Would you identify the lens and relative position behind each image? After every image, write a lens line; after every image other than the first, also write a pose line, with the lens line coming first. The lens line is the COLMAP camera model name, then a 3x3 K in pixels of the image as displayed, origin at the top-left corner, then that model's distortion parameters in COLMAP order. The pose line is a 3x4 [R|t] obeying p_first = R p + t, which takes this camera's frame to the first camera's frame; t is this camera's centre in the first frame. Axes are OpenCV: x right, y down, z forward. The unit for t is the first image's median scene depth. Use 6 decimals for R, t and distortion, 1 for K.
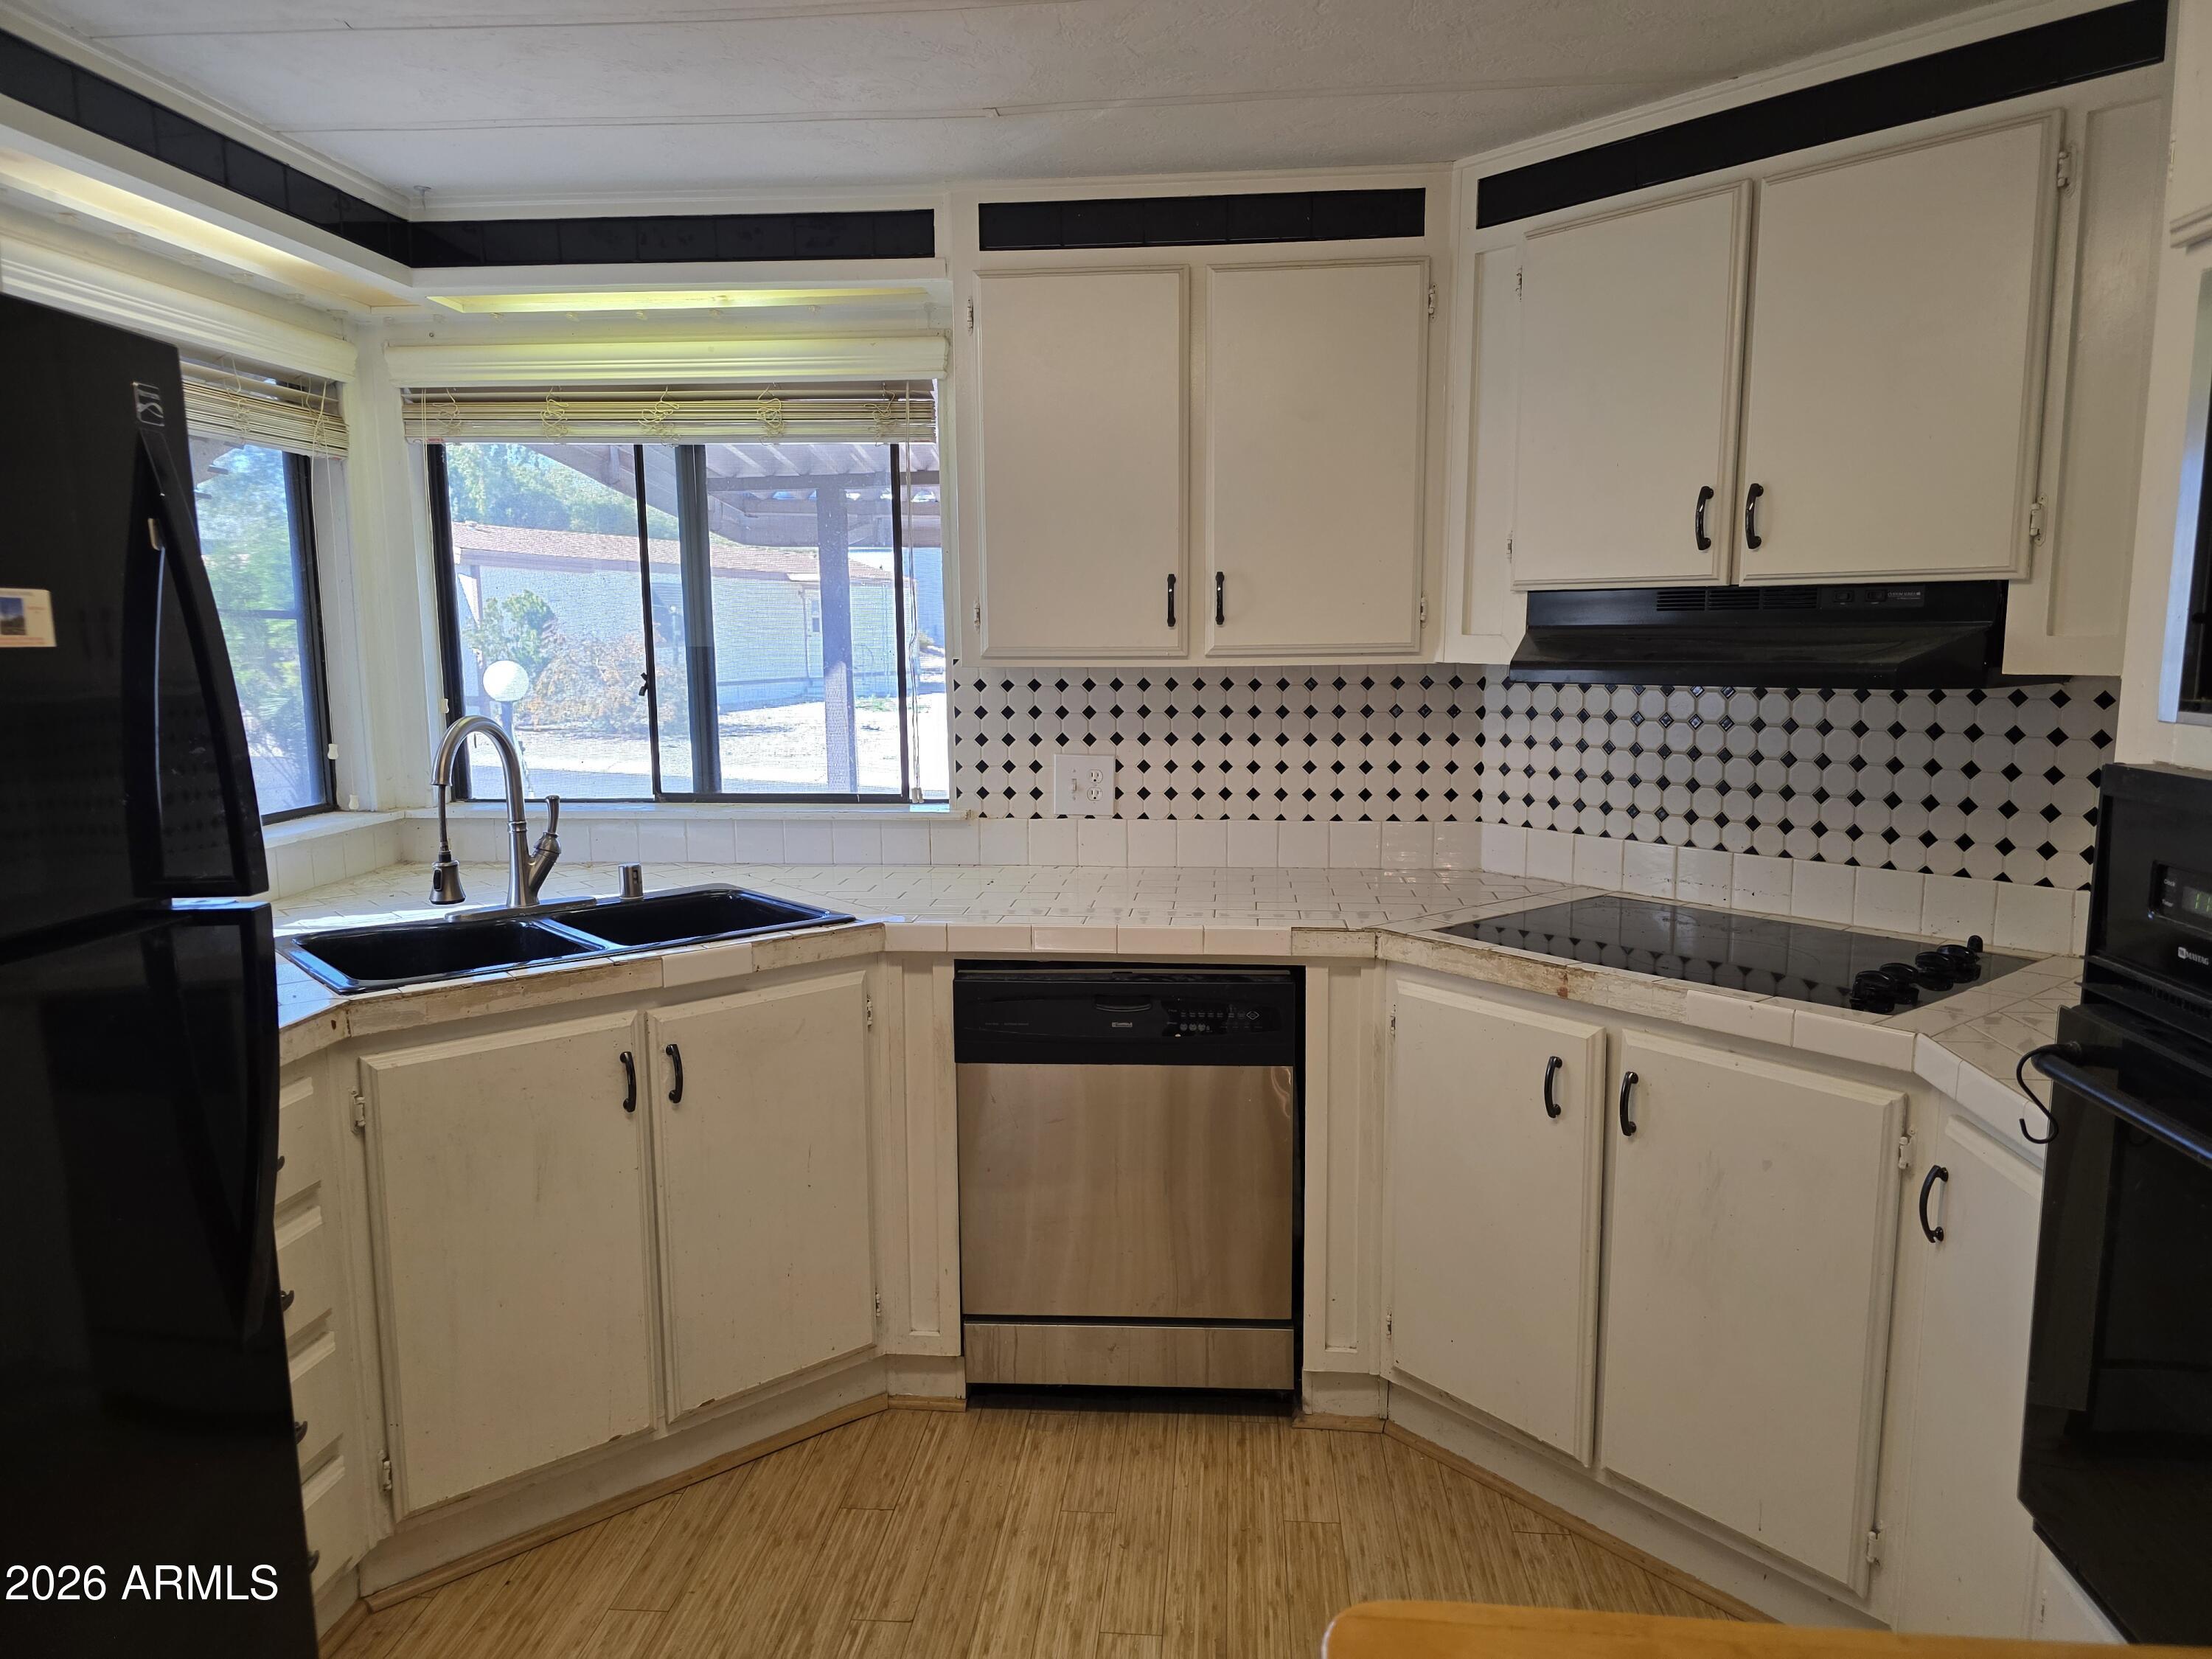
lens RADIAL K [[1479.8, 0, 1114.3], [0, 1479.8, 833.5], [0, 0, 1]] dist [0.051703, -0.049563]
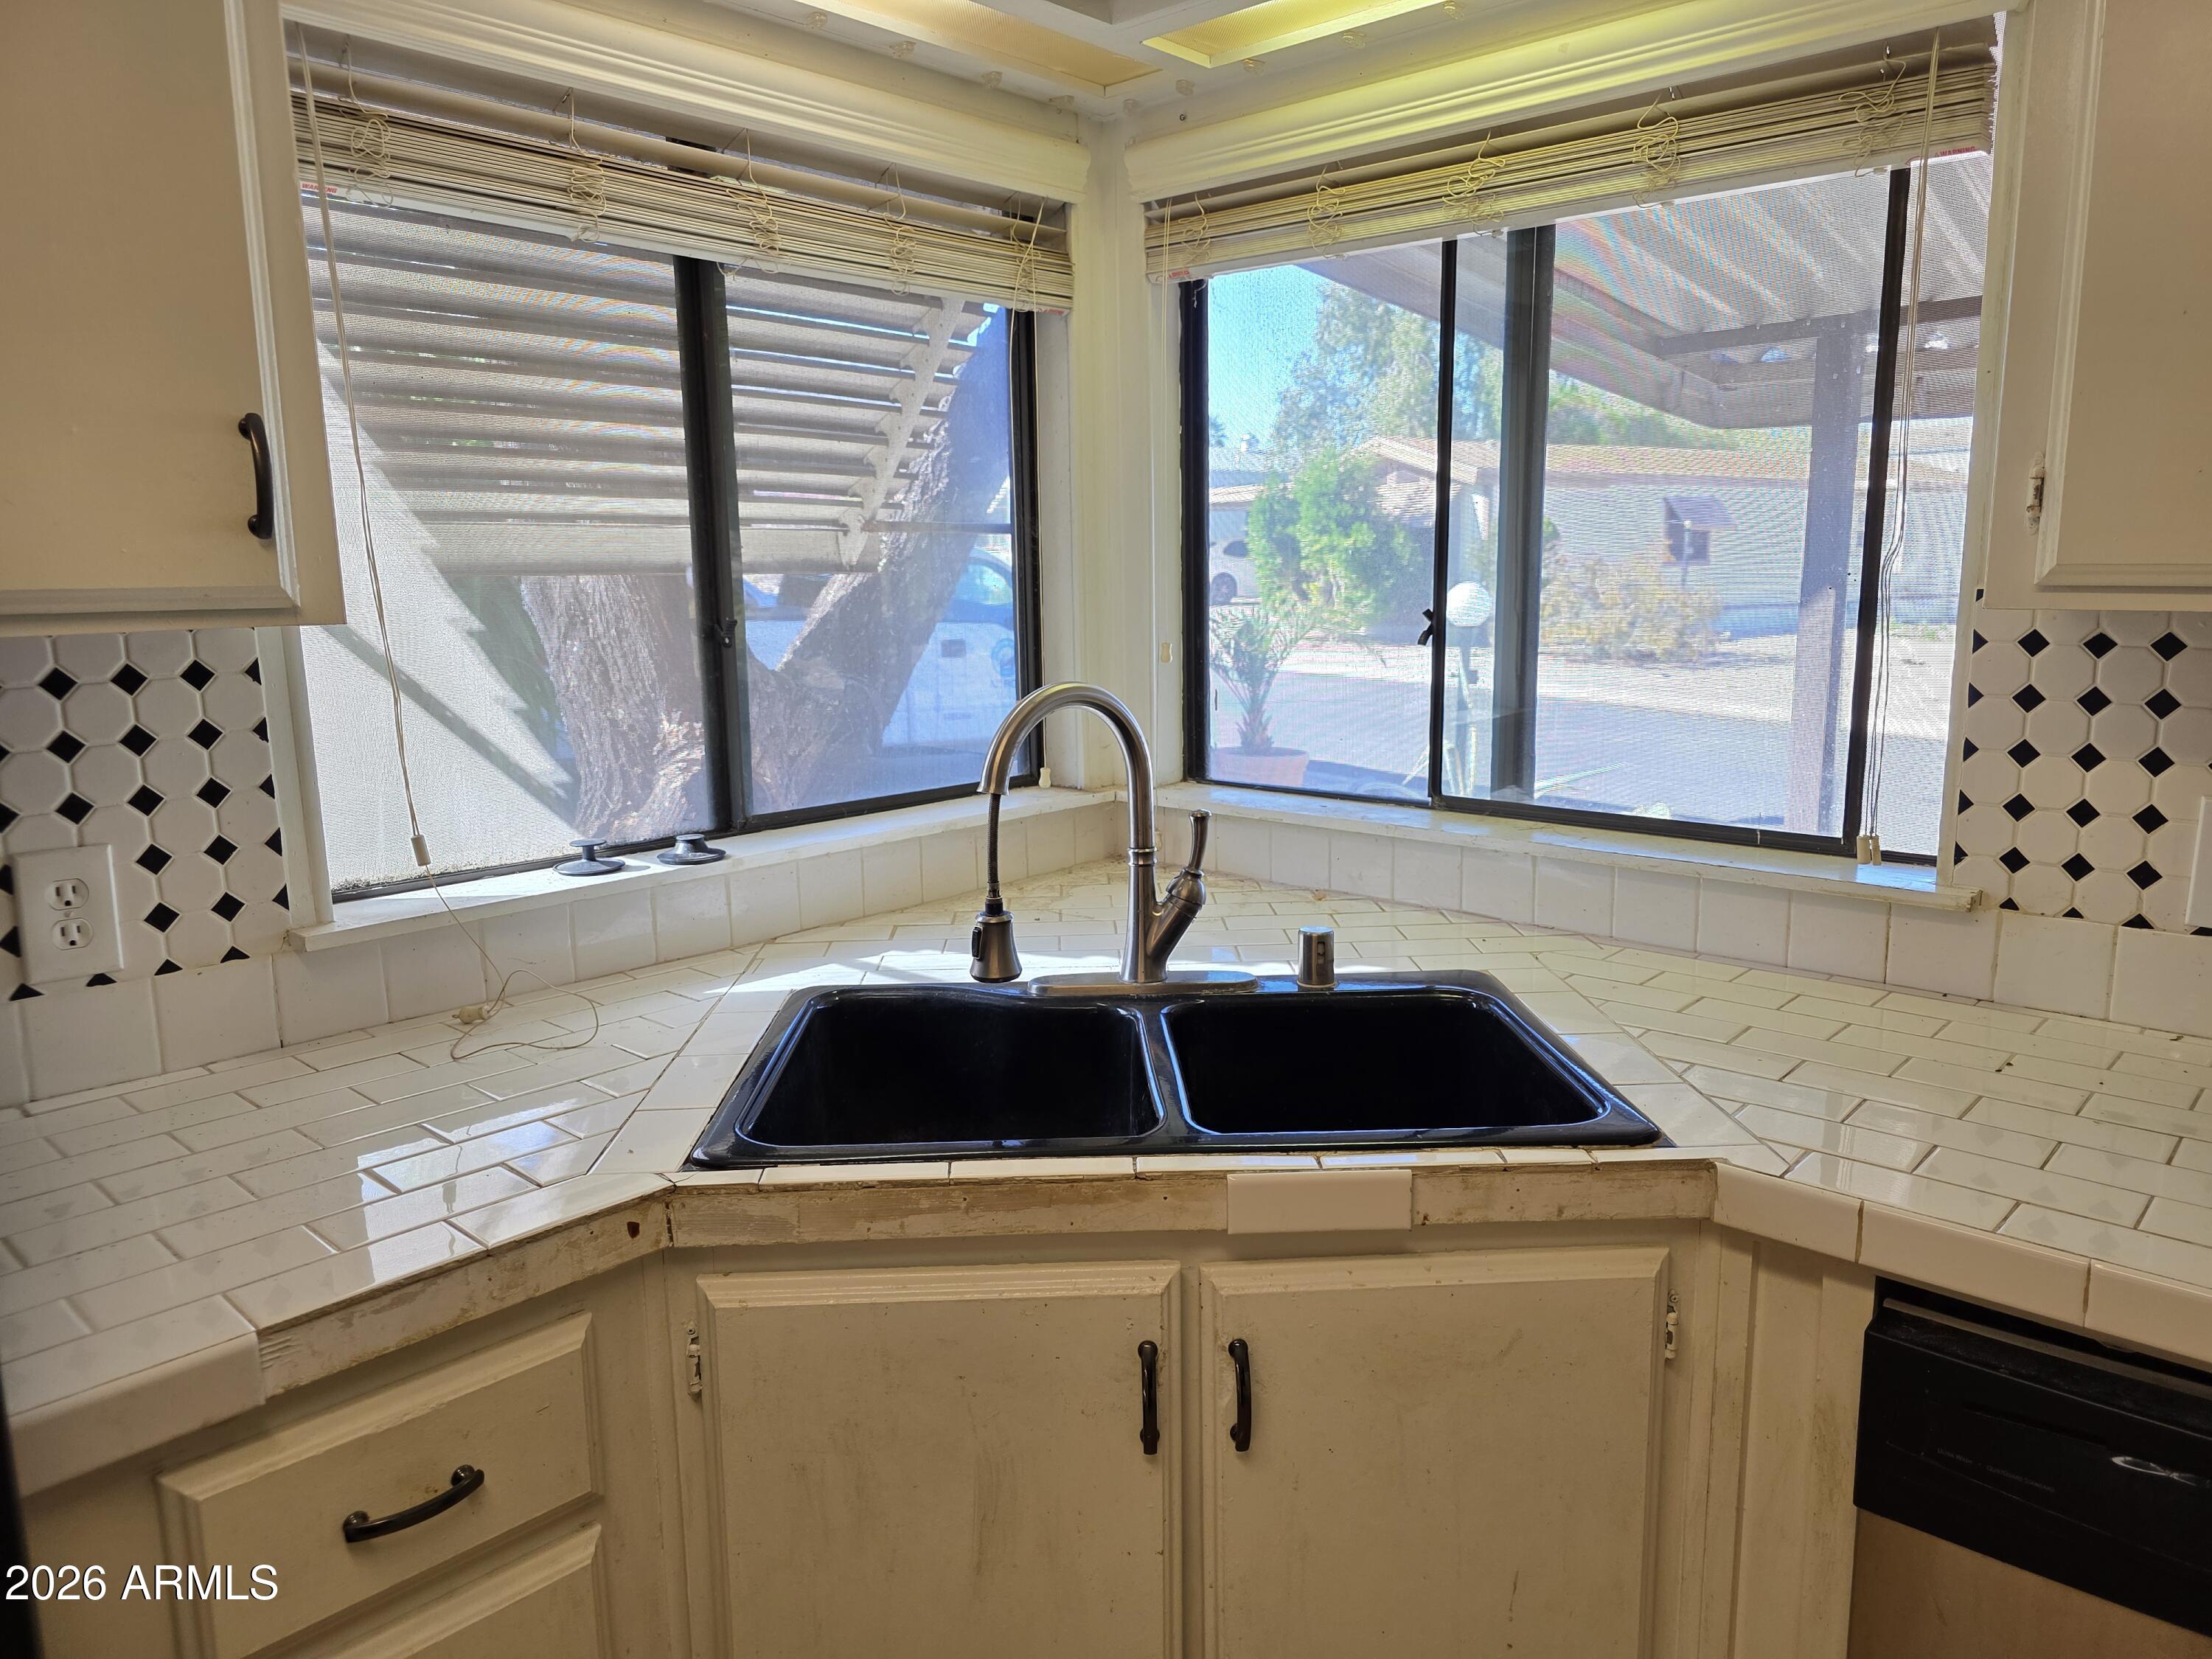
lens RADIAL K [[1479.8, 0, 1136.7], [0, 1479.8, 821.1], [0, 0, 1]] dist [0.051703, -0.049563]
pose [[0.798813, 0.101776, -0.592908, -0.032203], [-0.075315, 0.994750, 0.069285, -0.062253], [0.596846, -0.010691, 0.802284, 0.492880]]
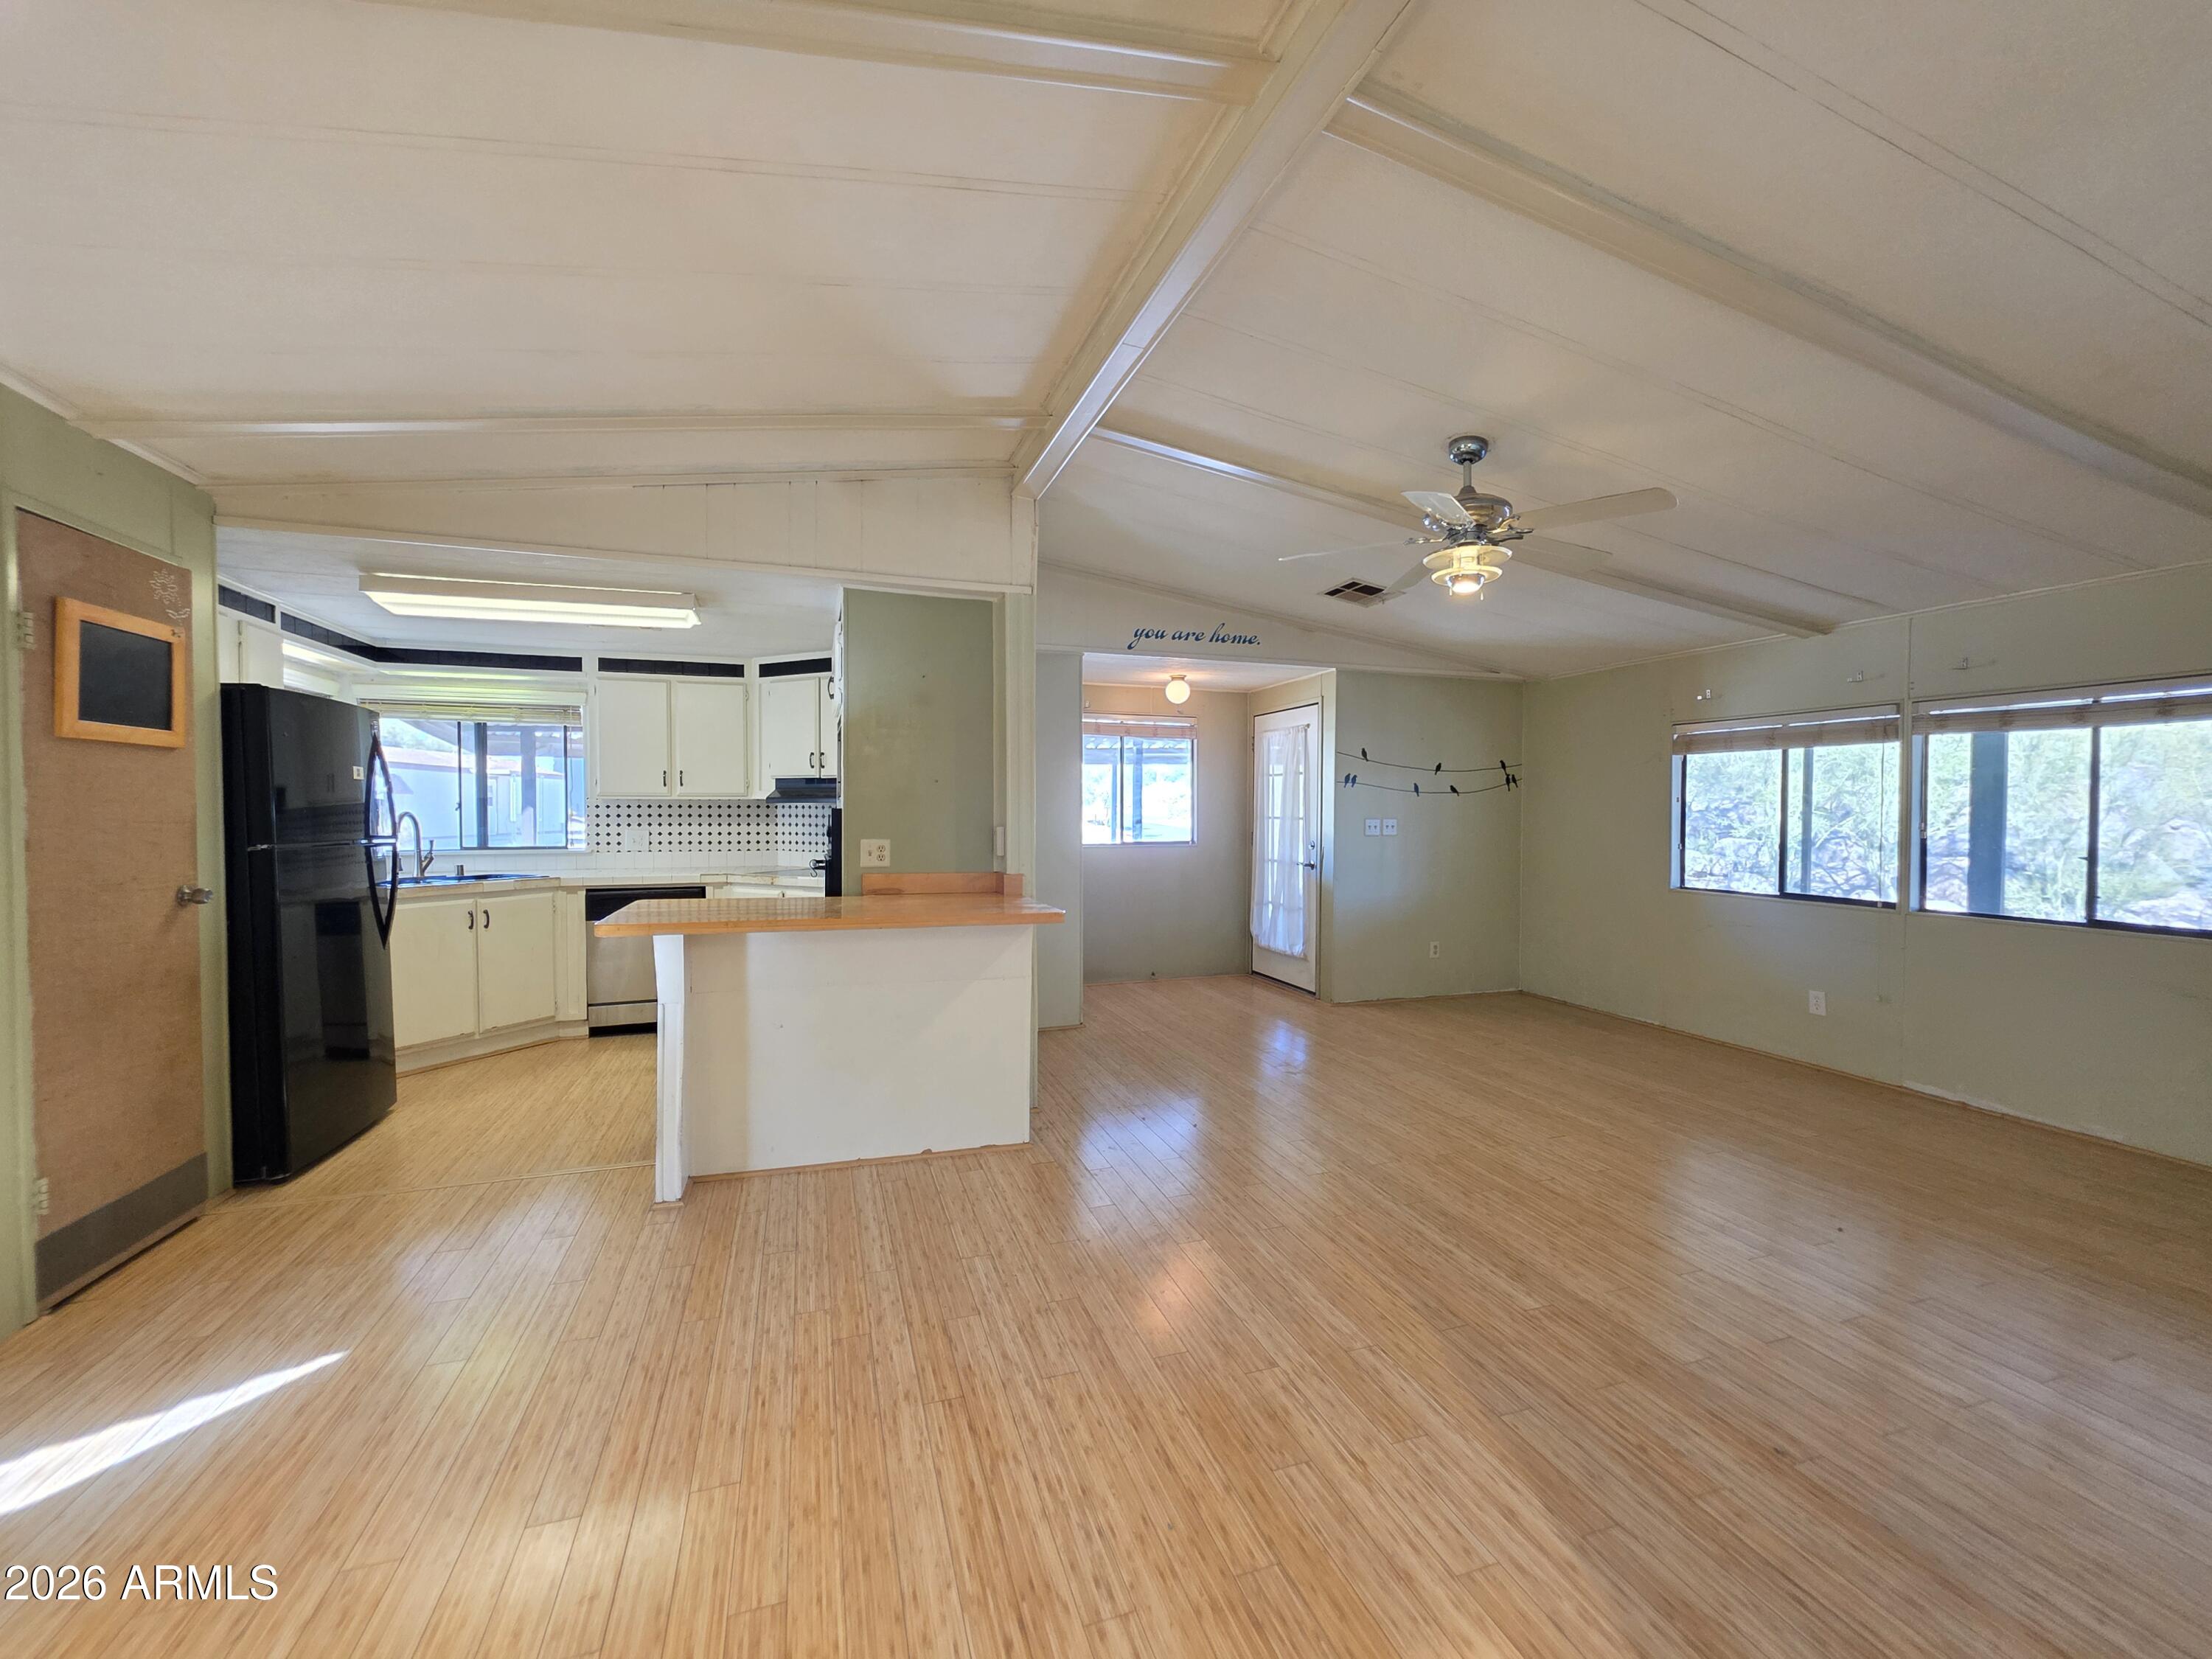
lens RADIAL K [[890.7, 0, 1108.2], [0, 890.7, 827.9], [0, 0, 1]] dist [0.001598, 0.000858]
pose [[0.914845, -0.000912, 0.403805, 0.141149], [0.048393, 0.993038, -0.107394, 0.208902], [-0.400896, 0.117790, 0.908520, -1.168216]]
